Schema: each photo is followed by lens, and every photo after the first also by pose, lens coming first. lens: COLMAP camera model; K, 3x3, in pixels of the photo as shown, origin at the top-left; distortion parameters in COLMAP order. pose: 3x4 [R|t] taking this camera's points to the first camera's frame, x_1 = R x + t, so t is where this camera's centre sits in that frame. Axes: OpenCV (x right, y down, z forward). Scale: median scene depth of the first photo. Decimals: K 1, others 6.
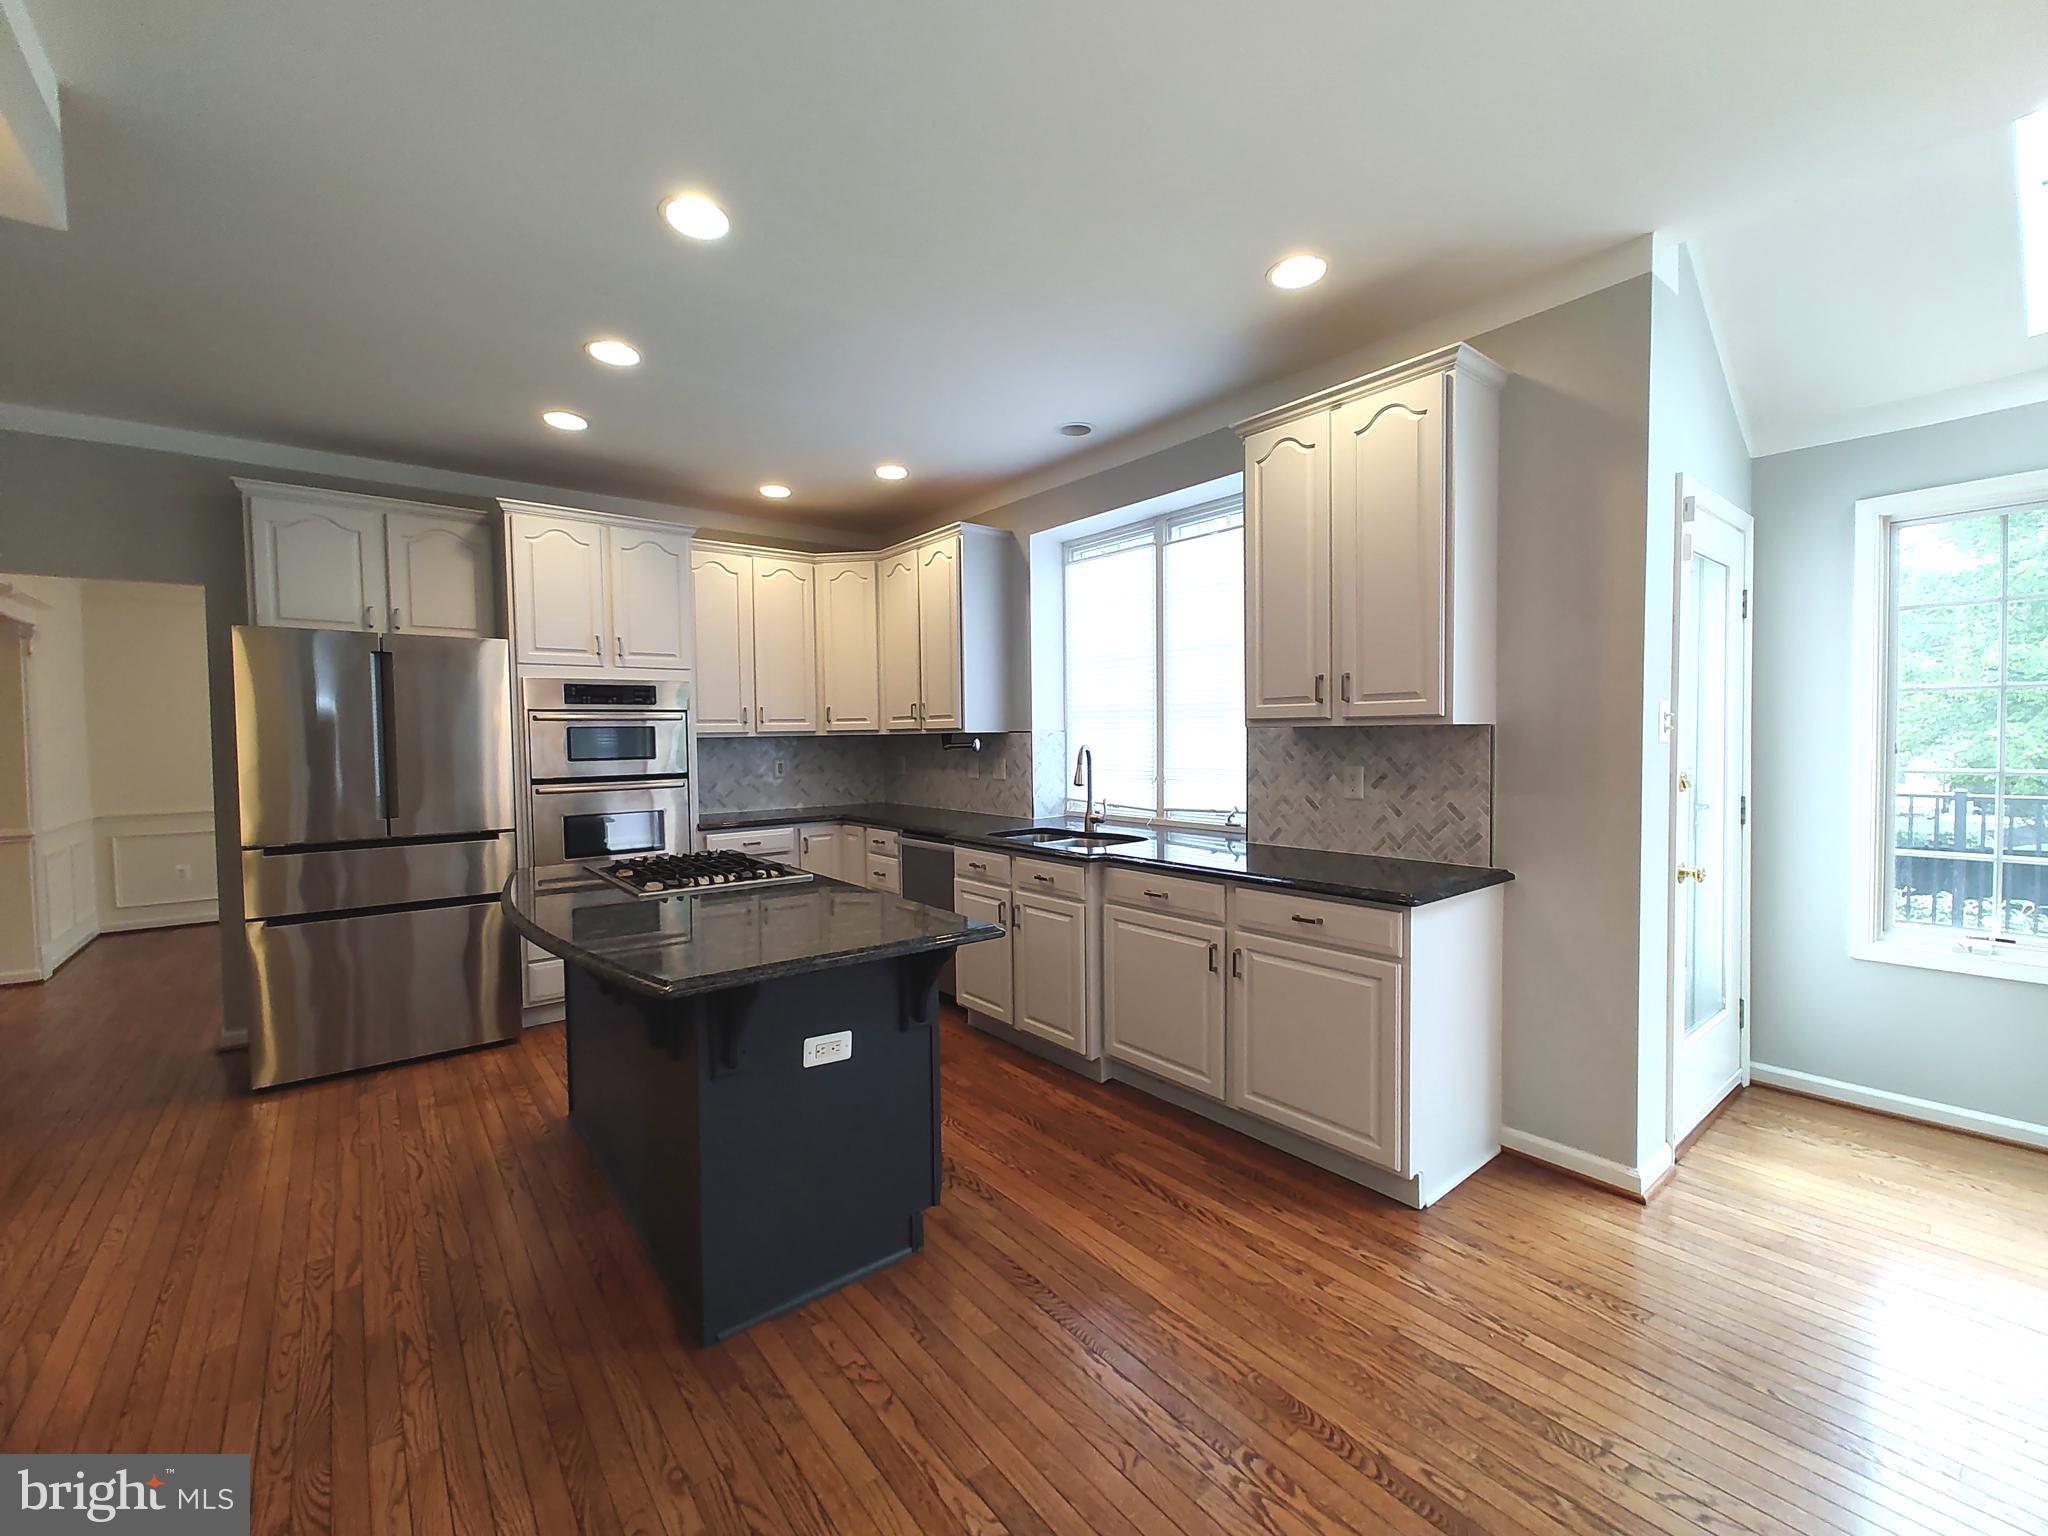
lens RADIAL K [[848.0, 0, 1026.2], [0, 848.0, 767.1], [0, 0, 1]] dist [0.002073, -0.004192]
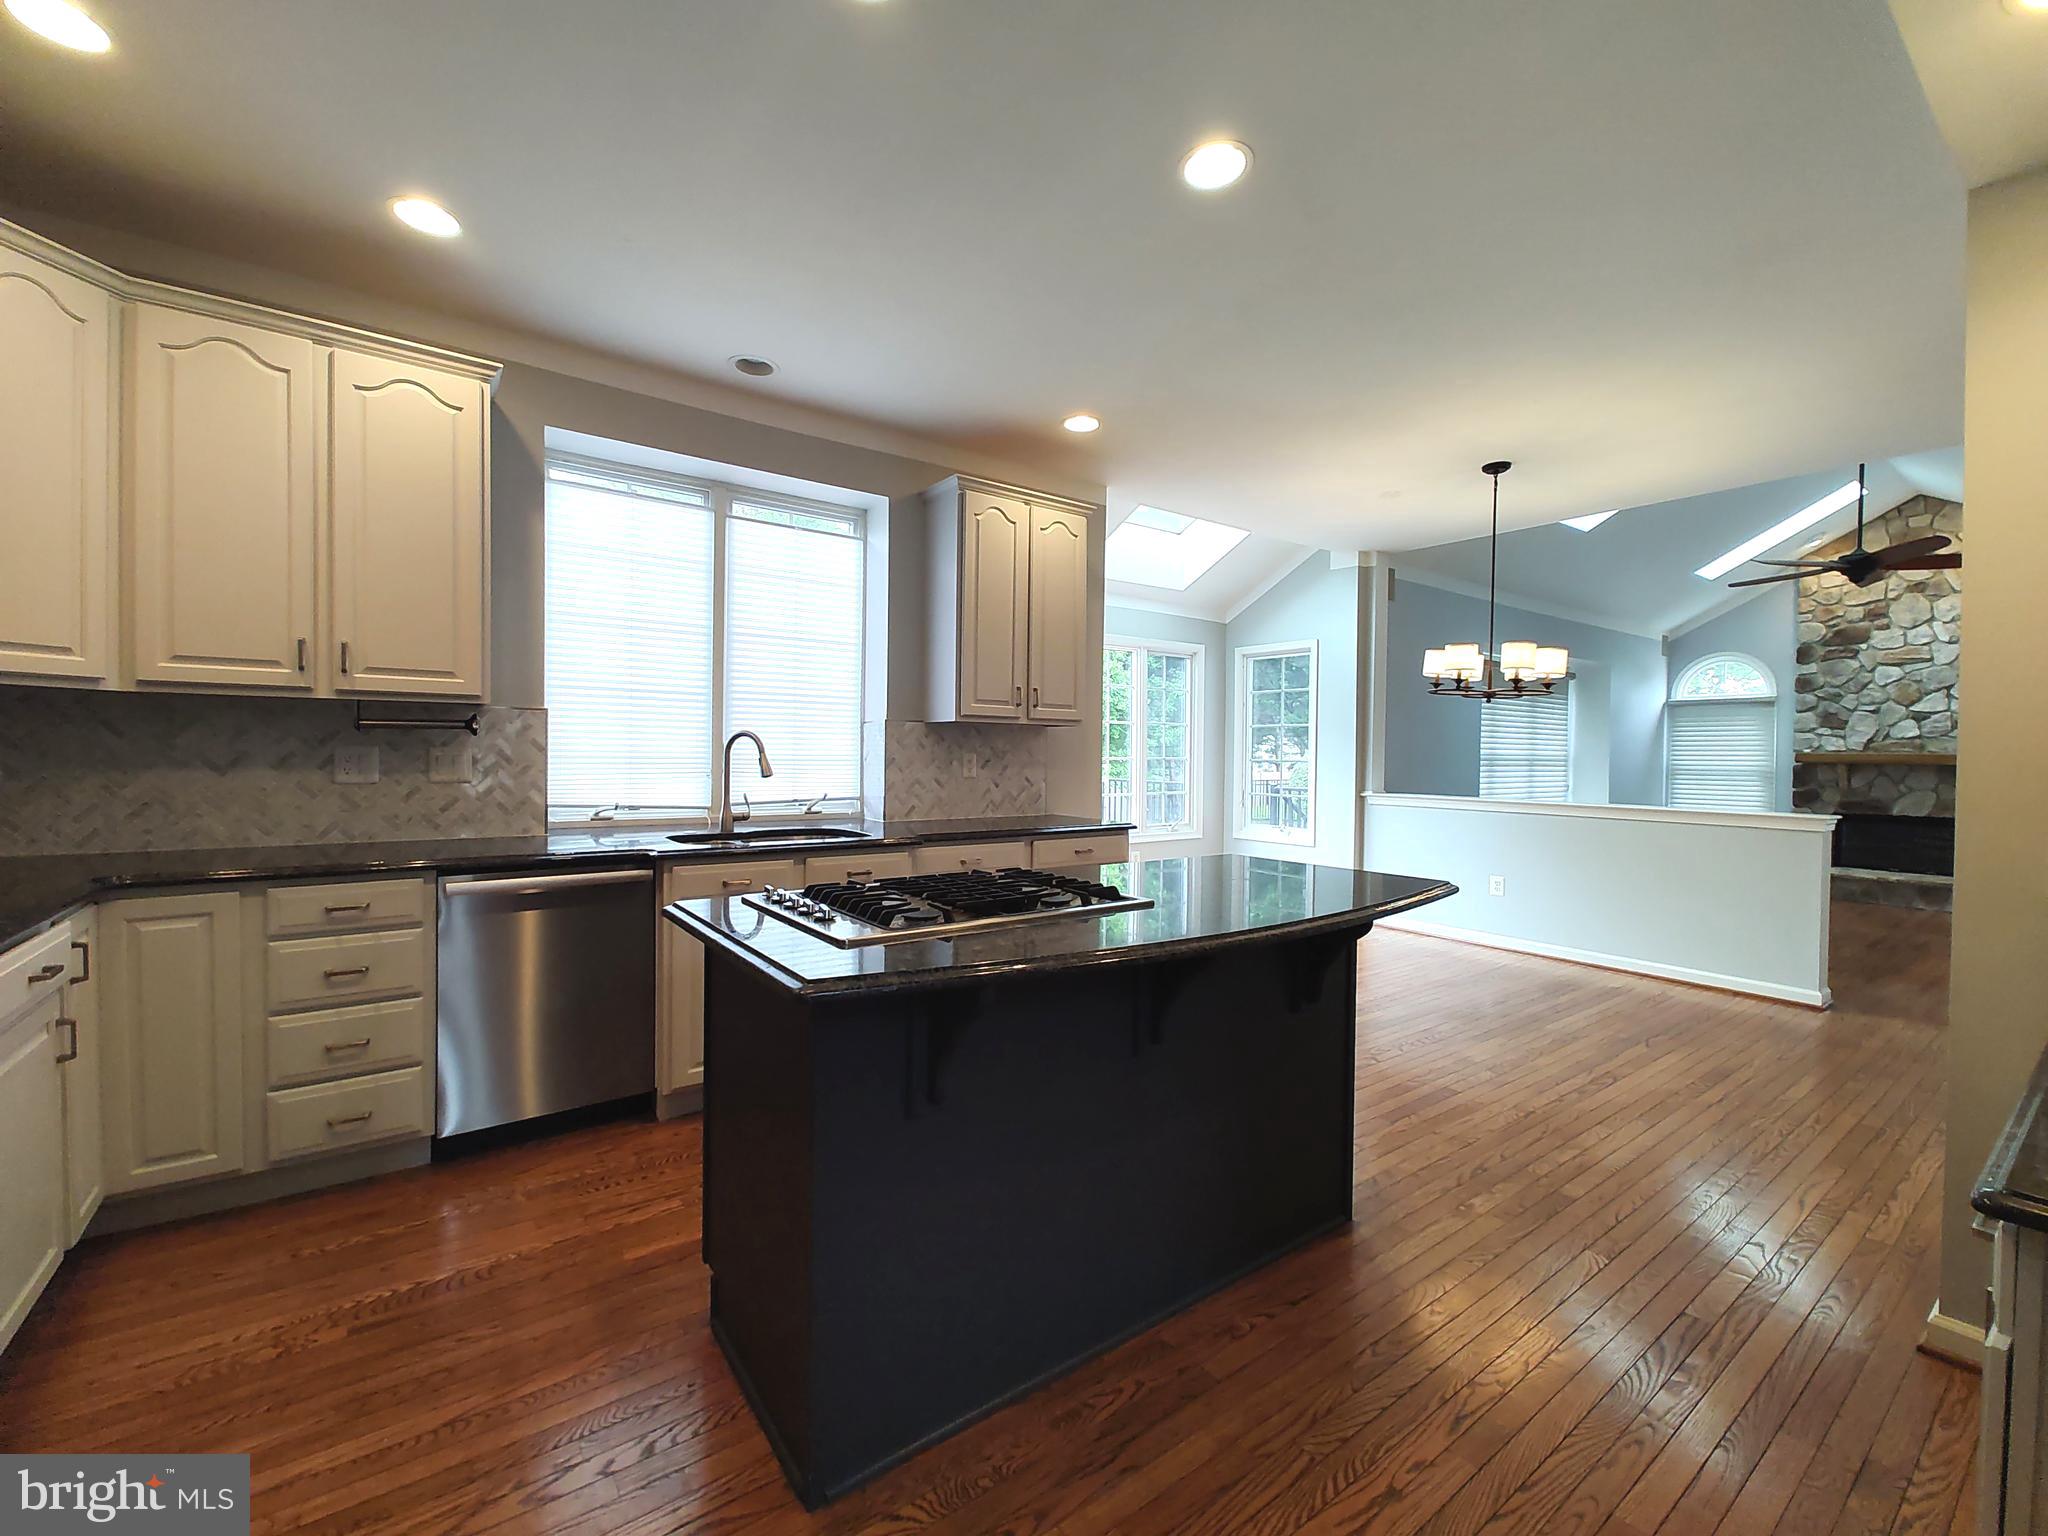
lens RADIAL K [[848.0, 0, 1023.4], [0, 848.0, 769.4], [0, 0, 1]] dist [0.002073, -0.004192]
pose [[0.044982, -0.002518, 0.998985, -0.910600], [0.026630, 0.999644, 0.001321, 0.023220], [-0.998633, 0.026543, 0.045033, 0.795253]]
